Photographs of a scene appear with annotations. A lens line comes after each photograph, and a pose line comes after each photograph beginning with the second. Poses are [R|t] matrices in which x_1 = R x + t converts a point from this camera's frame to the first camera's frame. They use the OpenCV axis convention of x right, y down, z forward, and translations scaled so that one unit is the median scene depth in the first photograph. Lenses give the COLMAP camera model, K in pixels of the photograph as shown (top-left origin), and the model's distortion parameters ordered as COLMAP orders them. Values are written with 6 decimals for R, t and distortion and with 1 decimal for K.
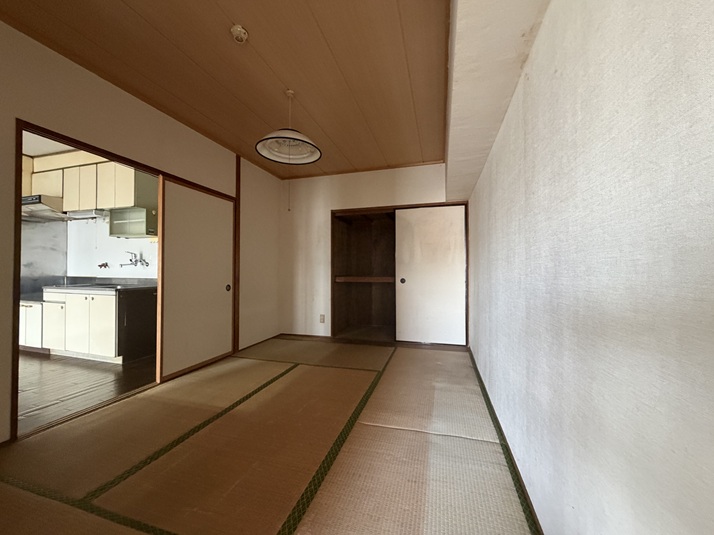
lens RADIAL K [[283.0, 0, 357.9], [0, 283.0, 267.6], [0, 0, 1]] dist [0.002308, -0.000197]
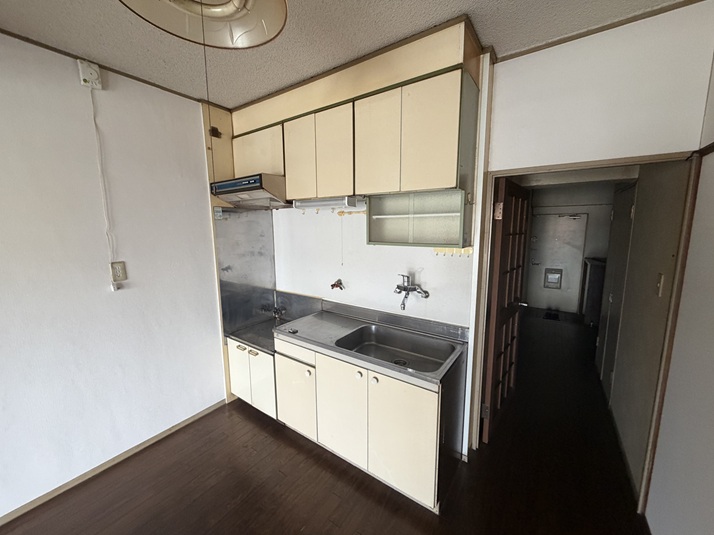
lens RADIAL K [[283.0, 0, 359.4], [0, 283.0, 266.2], [0, 0, 1]] dist [0.002308, -0.000197]
pose [[0.952990, 0.033021, -0.301197, -0.713905], [0.012213, 0.989050, 0.147075, -0.146624], [0.302756, -0.143840, 0.942151, 0.474090]]
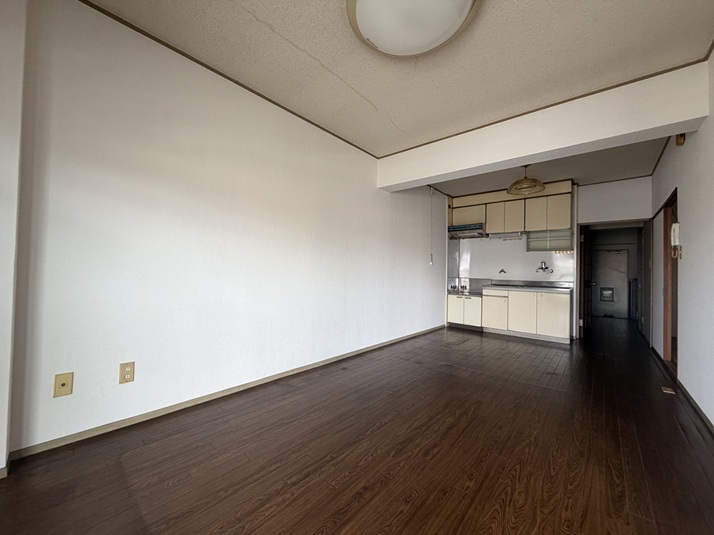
lens RADIAL K [[283.0, 0, 355.7], [0, 283.0, 268.4], [0, 0, 1]] dist [0.002308, -0.000197]
pose [[0.910374, 0.014113, -0.413546, -1.040562], [-0.017028, 0.999849, -0.003365, -0.005316], [0.413436, 0.010106, 0.910477, -0.576818]]
